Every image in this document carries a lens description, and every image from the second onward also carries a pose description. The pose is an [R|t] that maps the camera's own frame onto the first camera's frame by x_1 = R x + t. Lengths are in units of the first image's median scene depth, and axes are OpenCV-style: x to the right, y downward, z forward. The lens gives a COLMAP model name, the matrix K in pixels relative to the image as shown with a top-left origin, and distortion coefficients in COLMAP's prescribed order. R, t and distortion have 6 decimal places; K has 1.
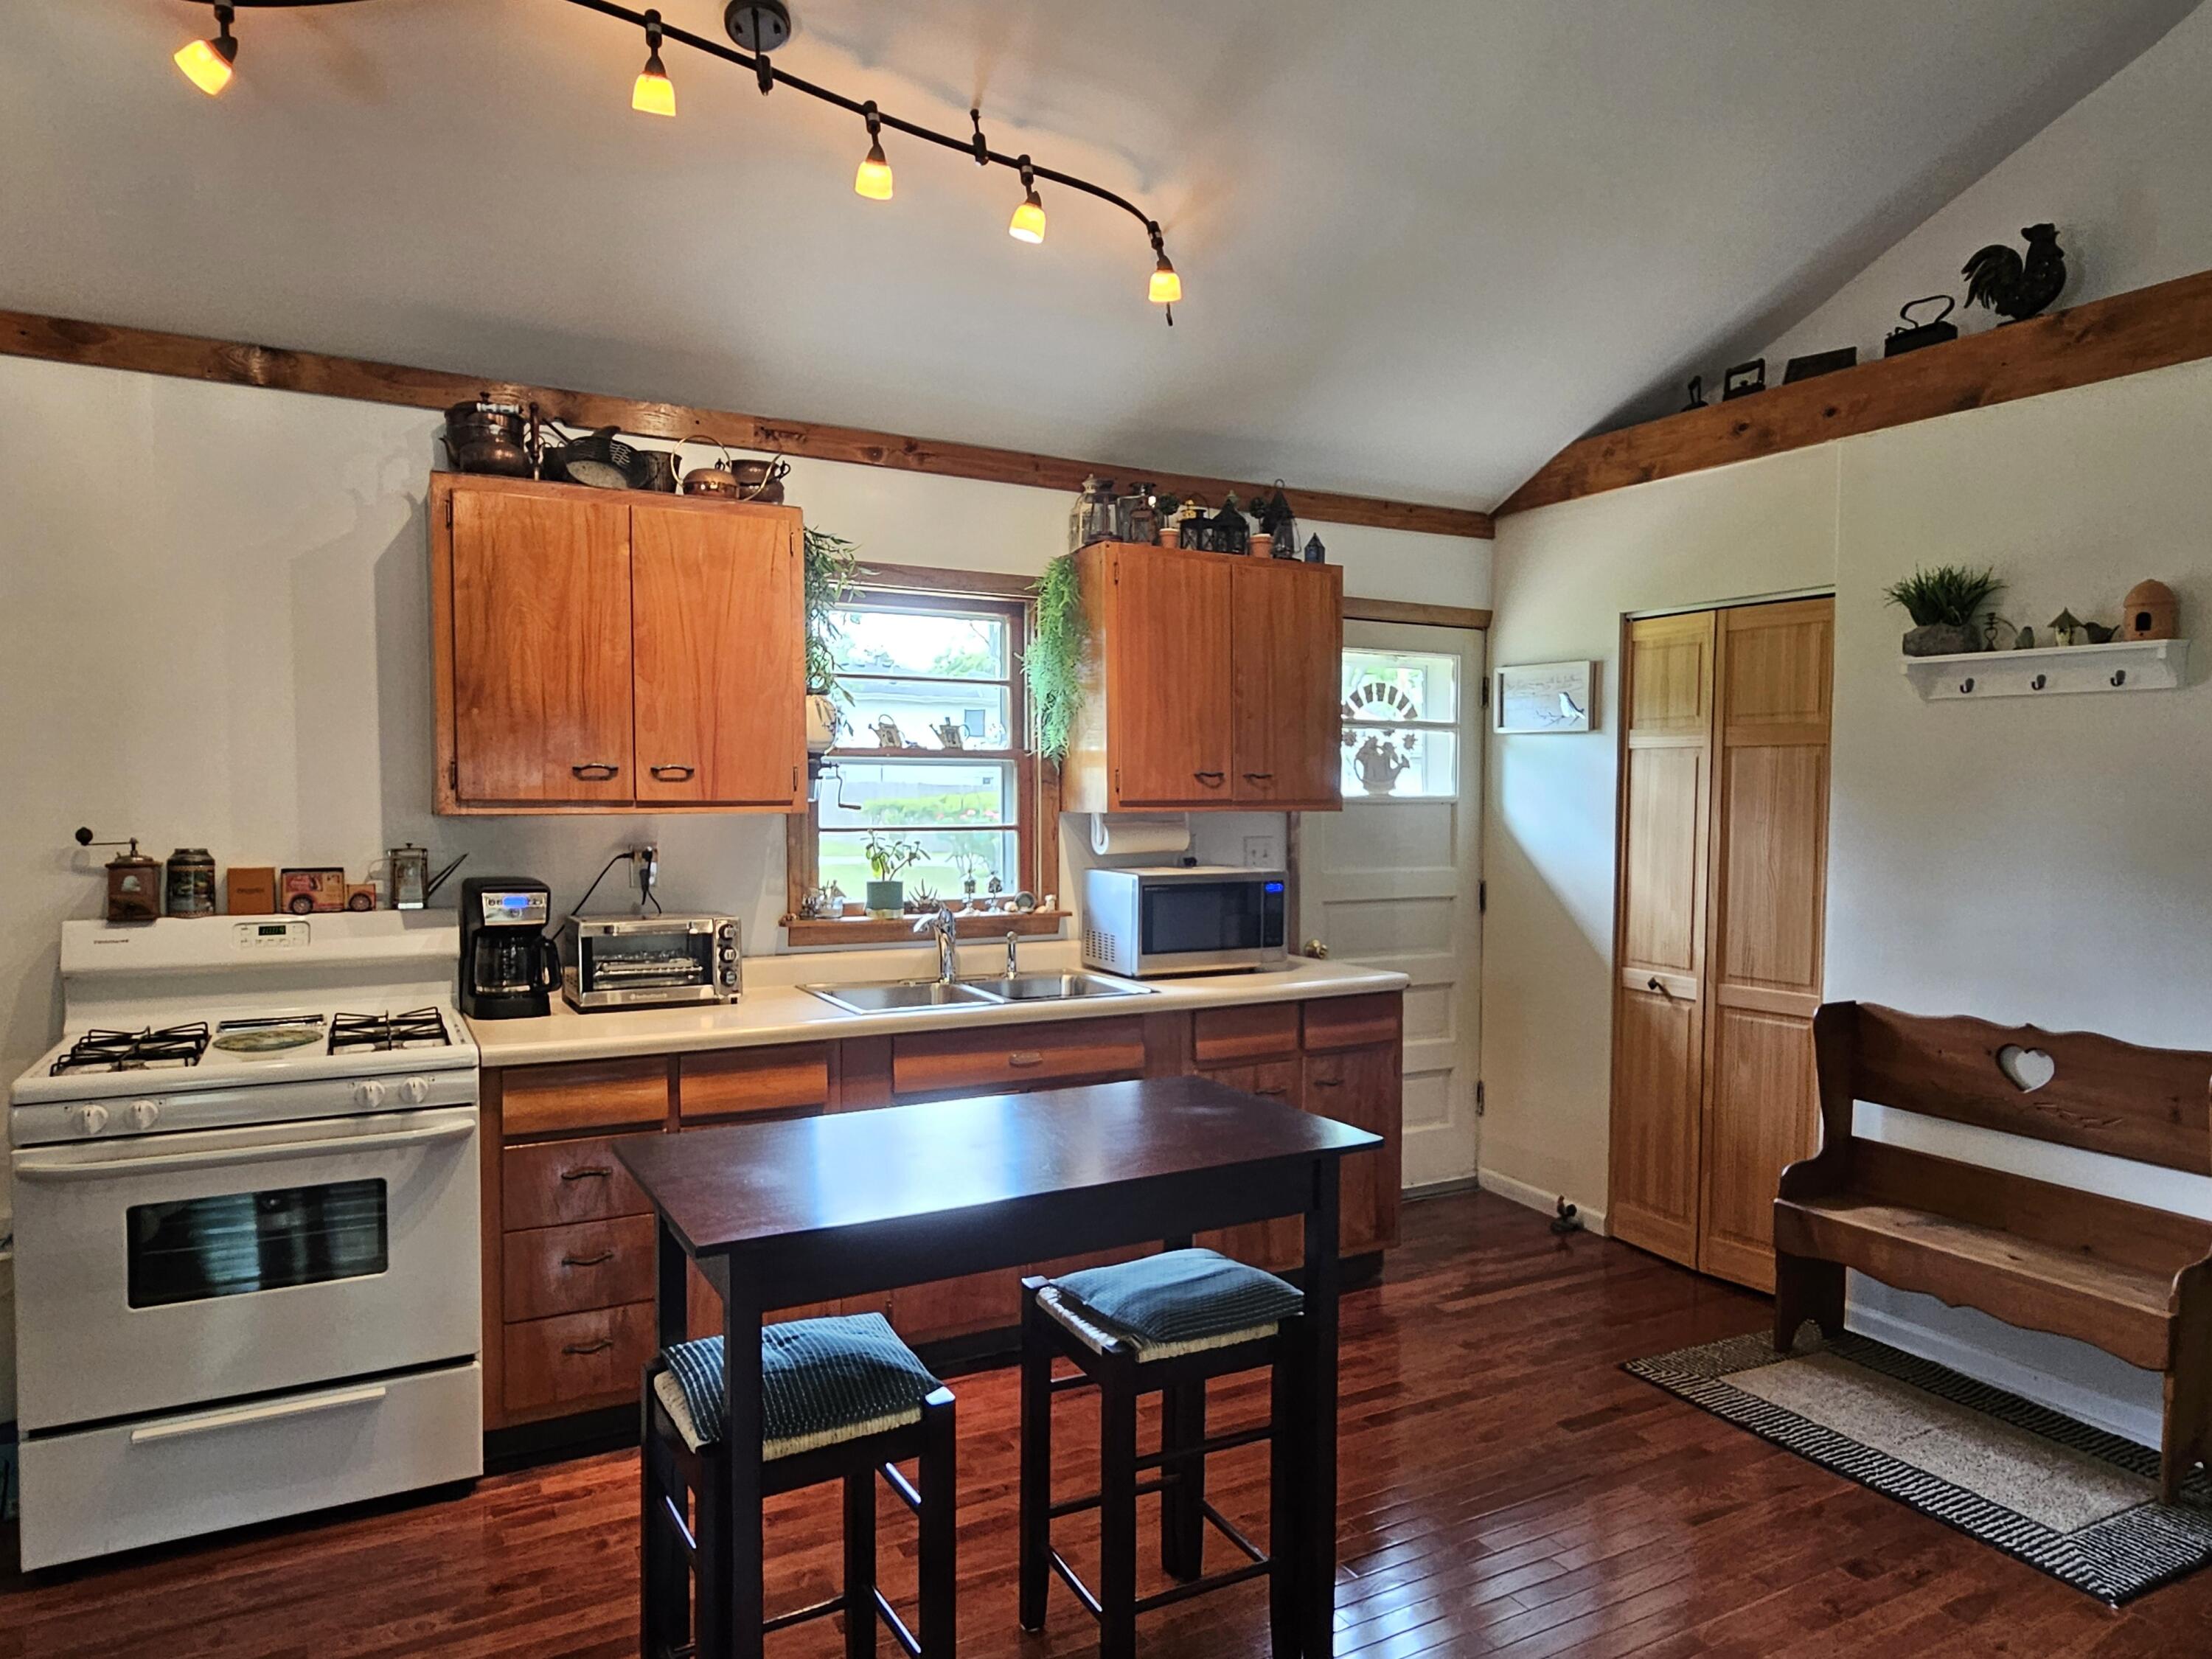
lens RADIAL K [[1399.4, 0, 1110.2], [0, 1399.4, 838.5], [0, 0, 1]] dist [-0.000002, -0.003978]
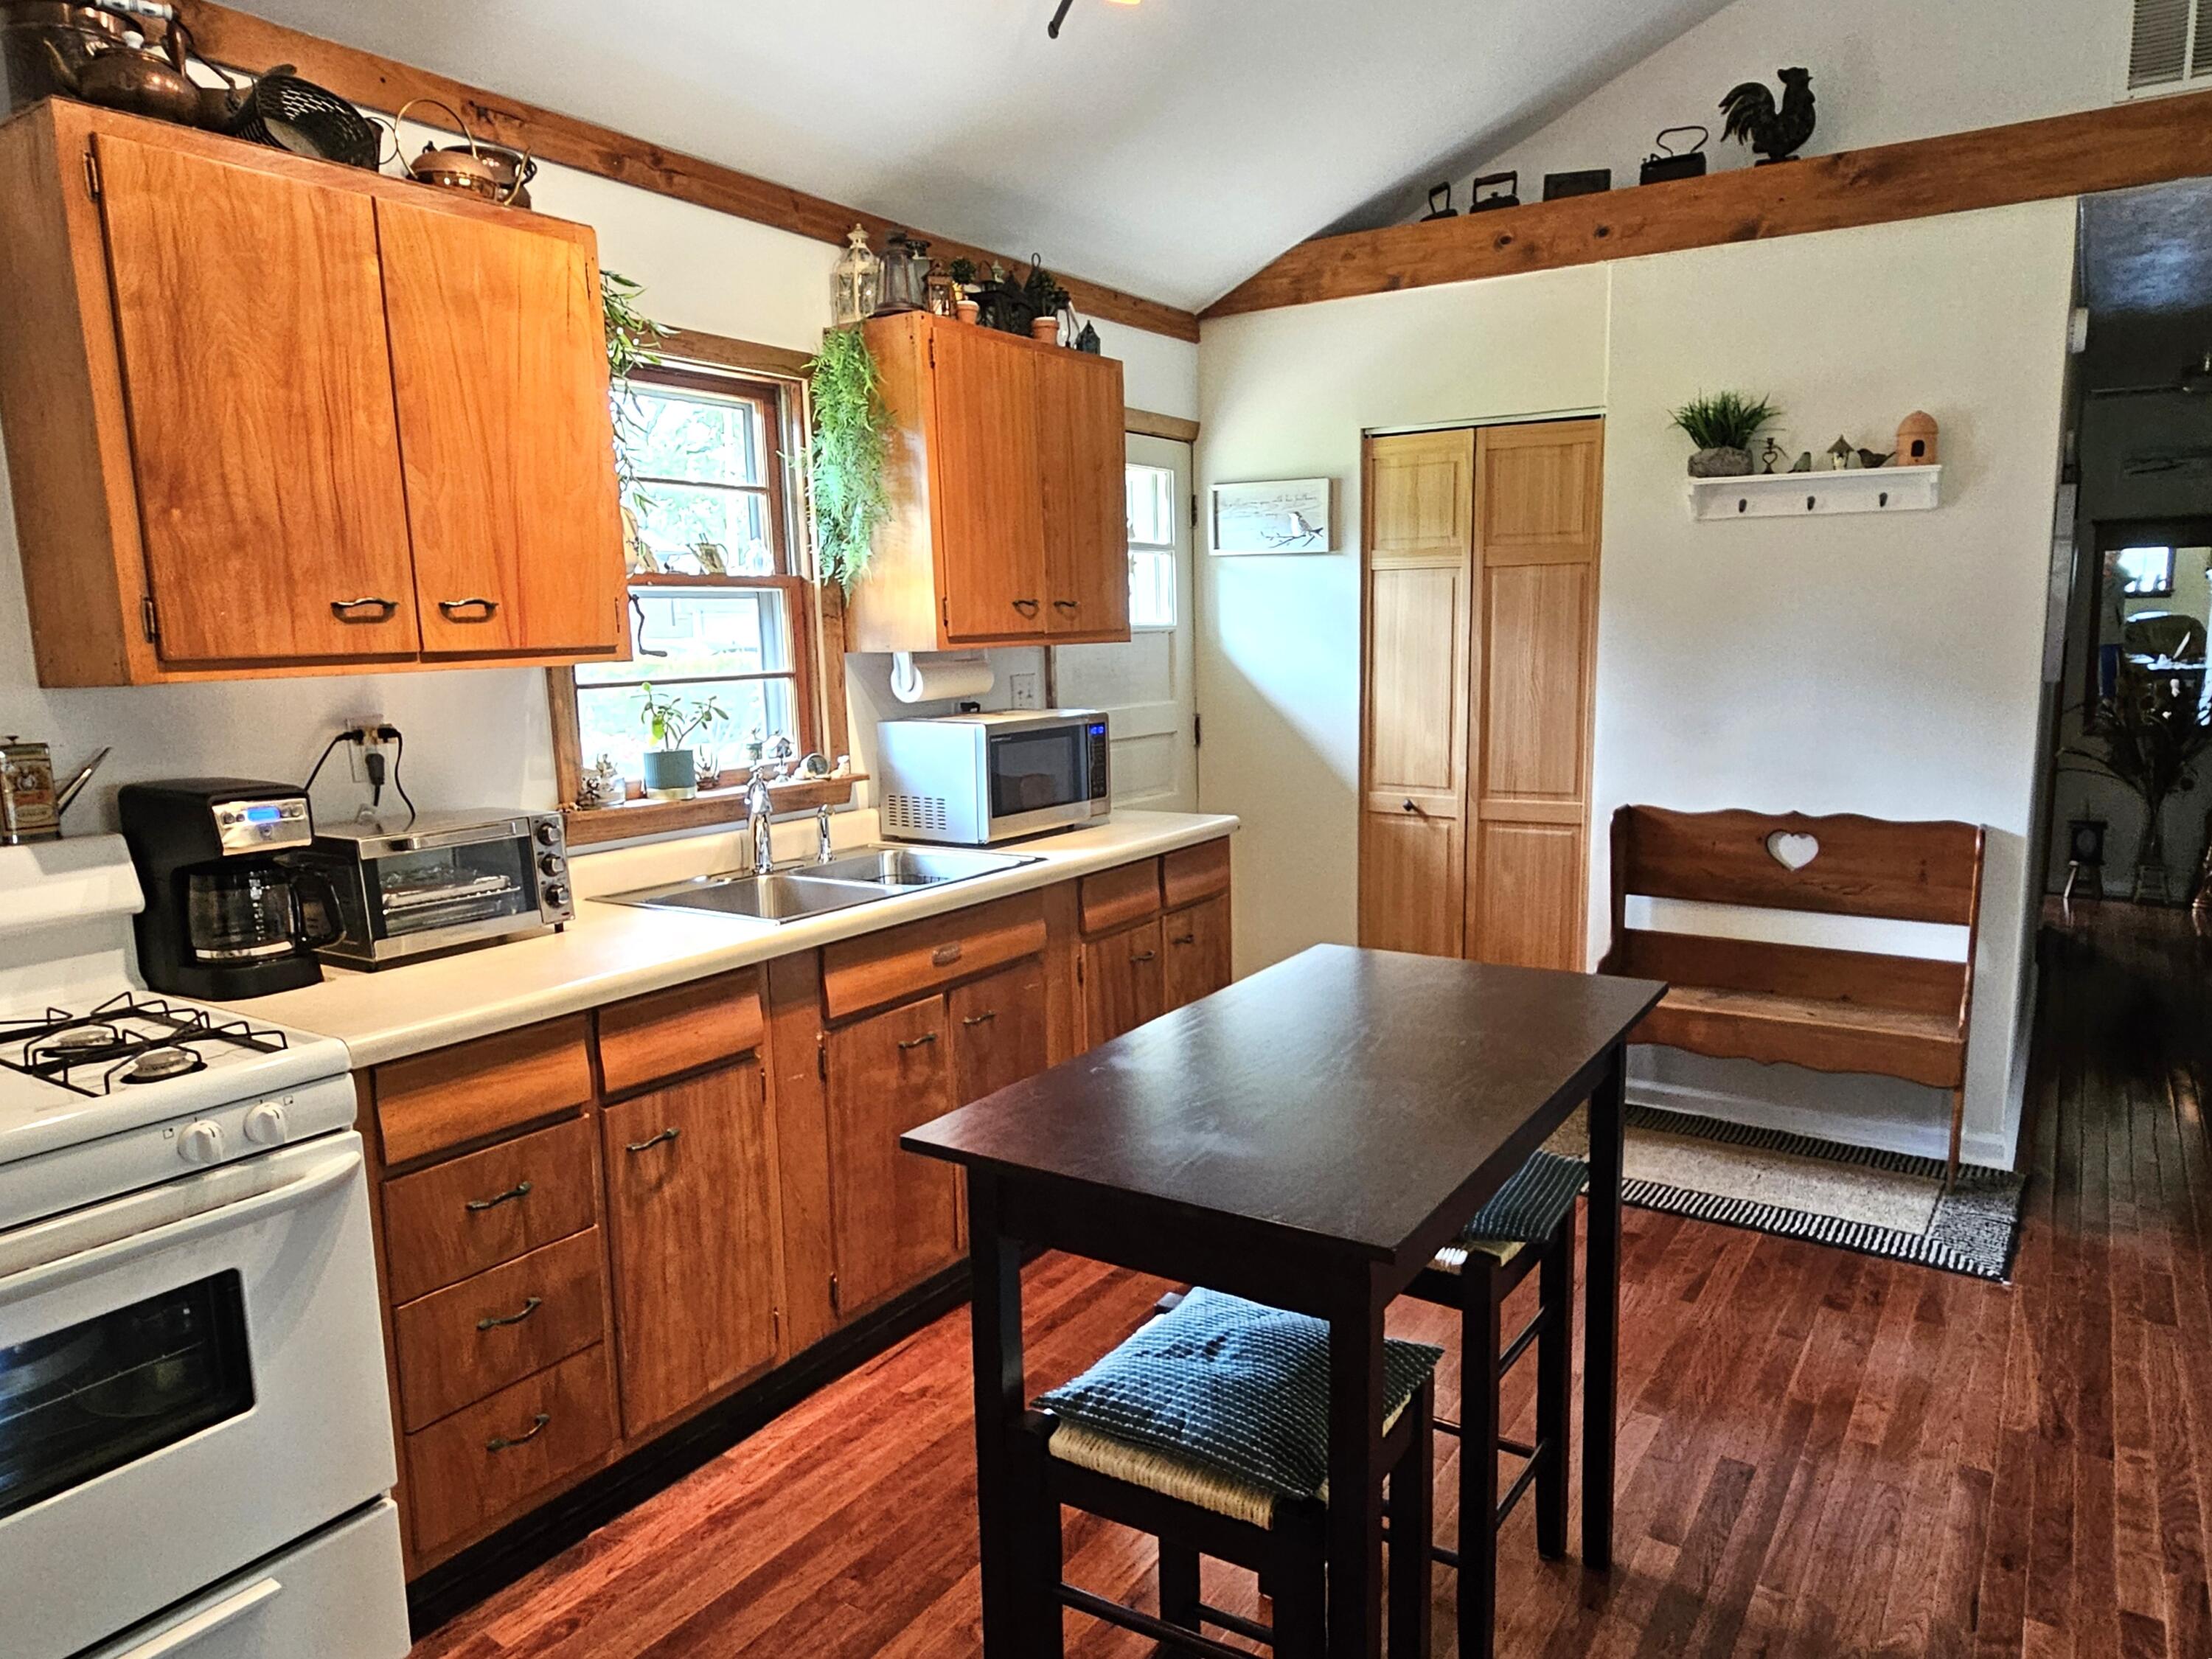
lens RADIAL K [[1481.5, 0, 1103.1], [0, 1481.5, 832.8], [0, 0, 1]] dist [0.002552, 0.001820]
pose [[0.880031, -0.089535, 0.466400, -0.357932], [0.041140, 0.992748, 0.112952, -0.007150], [-0.473131, -0.080213, 0.877333, 0.191193]]
